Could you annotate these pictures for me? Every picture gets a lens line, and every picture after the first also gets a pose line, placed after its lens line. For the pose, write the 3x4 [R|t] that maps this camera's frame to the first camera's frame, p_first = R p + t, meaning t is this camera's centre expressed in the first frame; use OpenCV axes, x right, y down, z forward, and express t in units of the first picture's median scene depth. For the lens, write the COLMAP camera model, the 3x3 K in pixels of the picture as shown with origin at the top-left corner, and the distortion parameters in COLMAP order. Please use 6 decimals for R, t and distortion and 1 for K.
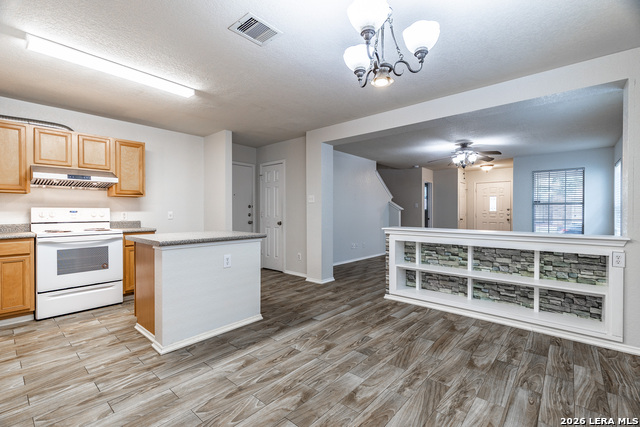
lens RADIAL K [[299.1, 0, 320.0], [0, 299.1, 213.5], [0, 0, 1]] dist [0.004429, 0.000269]
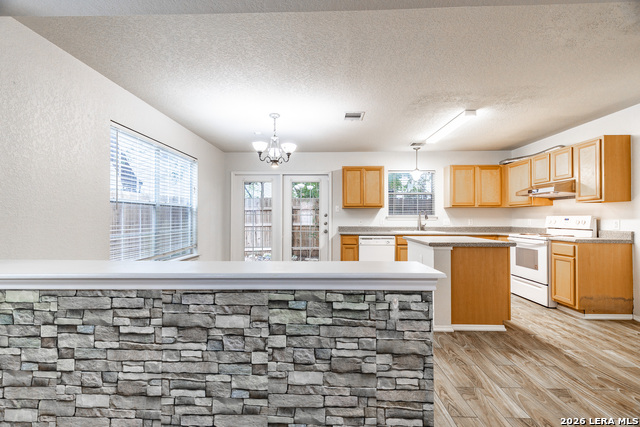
lens RADIAL K [[287.3, 0, 320.3], [0, 287.3, 215.3], [0, 0, 1]] dist [0.003802, 0.000325]
pose [[-0.779794, -0.007353, -0.625992, 0.660373], [-0.005883, 0.999973, -0.004417, -0.012809], [0.626008, 0.000239, -0.779817, 1.469774]]
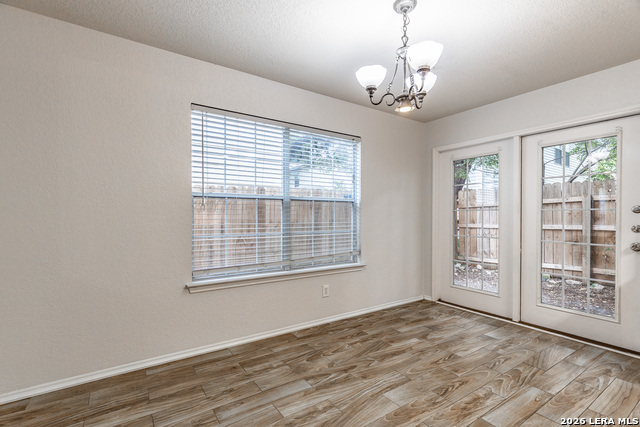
lens RADIAL K [[284.5, 0, 316.5], [0, 284.5, 215.9], [0, 0, 1]] dist [0.002132, 0.000170]
pose [[-0.958064, -0.002108, 0.286545, 0.104151], [-0.001244, 0.999994, 0.003200, -0.004720], [-0.286550, 0.002710, -0.958061, 1.050226]]
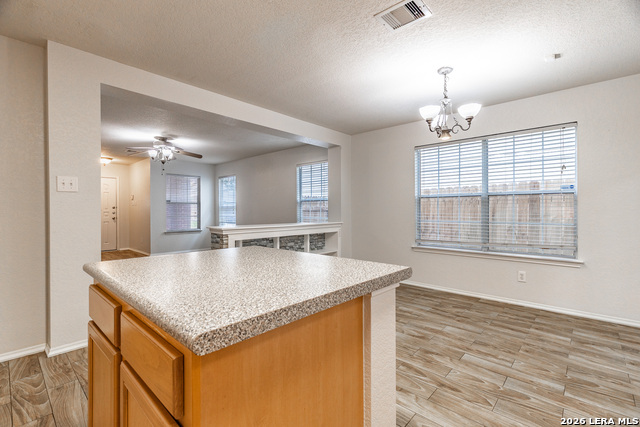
lens RADIAL K [[282.6, 0, 338.5], [0, 282.6, 210.0], [0, 0, 1]] dist [0.001277, 0.000024]
pose [[-0.008329, -0.001647, 0.999964, -0.719331], [0.008670, 0.999961, 0.001719, -0.002820], [-0.999928, 0.008684, -0.008315, 0.802041]]
